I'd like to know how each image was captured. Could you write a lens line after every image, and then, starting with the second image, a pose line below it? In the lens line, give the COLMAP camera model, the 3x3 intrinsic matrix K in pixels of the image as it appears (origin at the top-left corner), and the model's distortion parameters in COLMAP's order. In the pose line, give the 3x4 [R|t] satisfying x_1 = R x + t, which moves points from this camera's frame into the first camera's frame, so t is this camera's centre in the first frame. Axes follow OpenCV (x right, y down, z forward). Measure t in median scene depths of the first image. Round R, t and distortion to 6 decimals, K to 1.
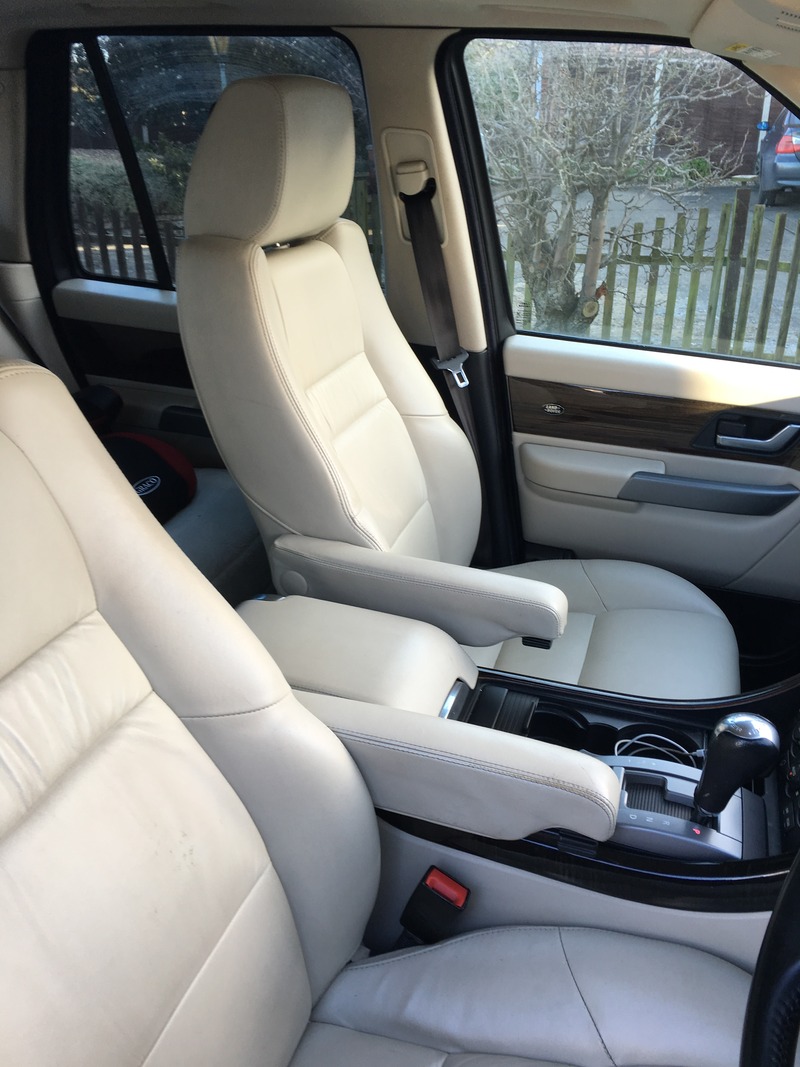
lens RADIAL K [[907.8, 0, 390.1], [0, 907.8, 533.4], [0, 0, 1]] dist [0.070712, -0.093947]
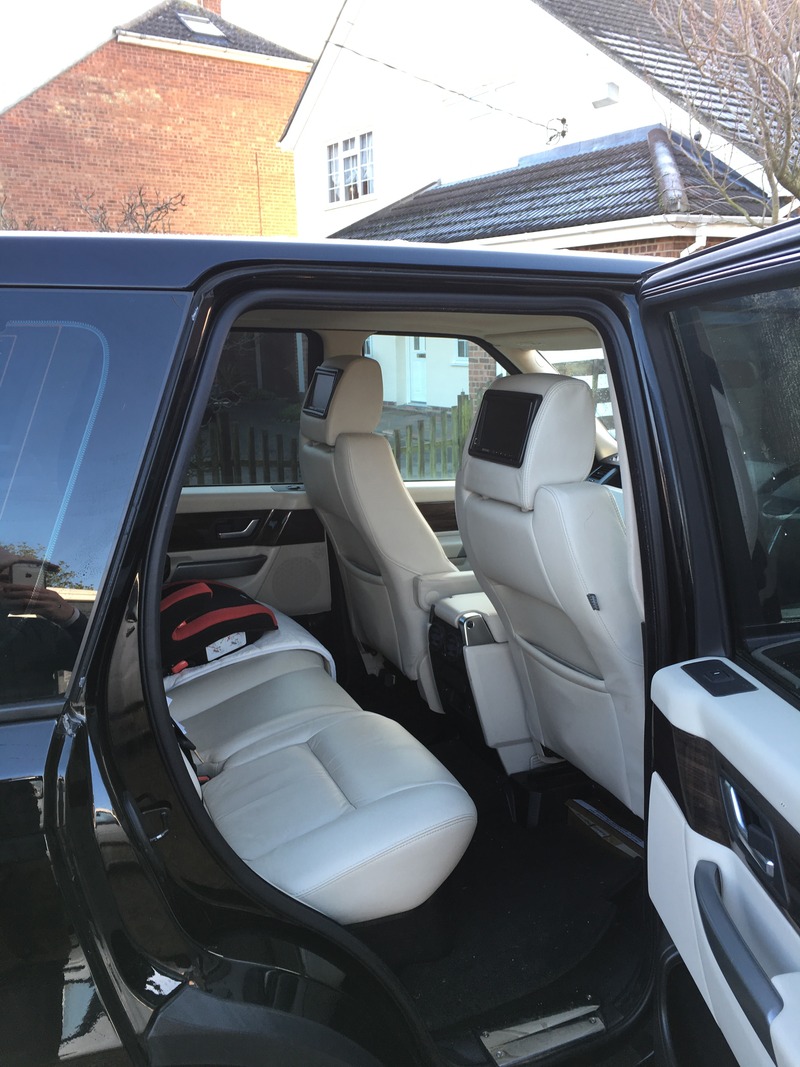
lens RADIAL K [[907.8, 0, 401.3], [0, 907.8, 536.3], [0, 0, 1]] dist [0.070712, -0.093947]
pose [[0.729193, -0.147285, 0.668270, -1.058831], [0.296599, 0.948091, -0.114682, 0.095913], [-0.616690, 0.281834, 0.735026, -0.293877]]
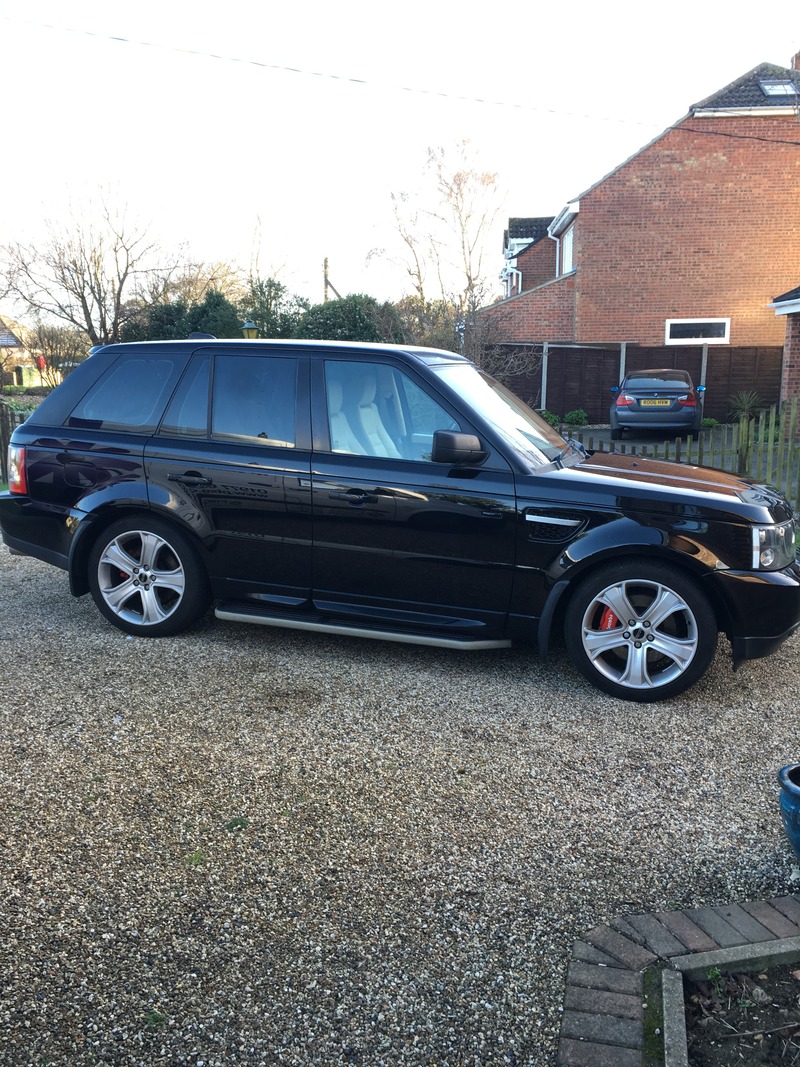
lens RADIAL K [[907.8, 0, 405.0], [0, 907.8, 534.9], [0, 0, 1]] dist [0.070712, -0.093947]
pose [[0.997860, 0.001408, 0.065374, -0.160677], [0.015246, 0.967201, -0.253554, 1.228068], [-0.063587, 0.254008, 0.965110, -2.724547]]
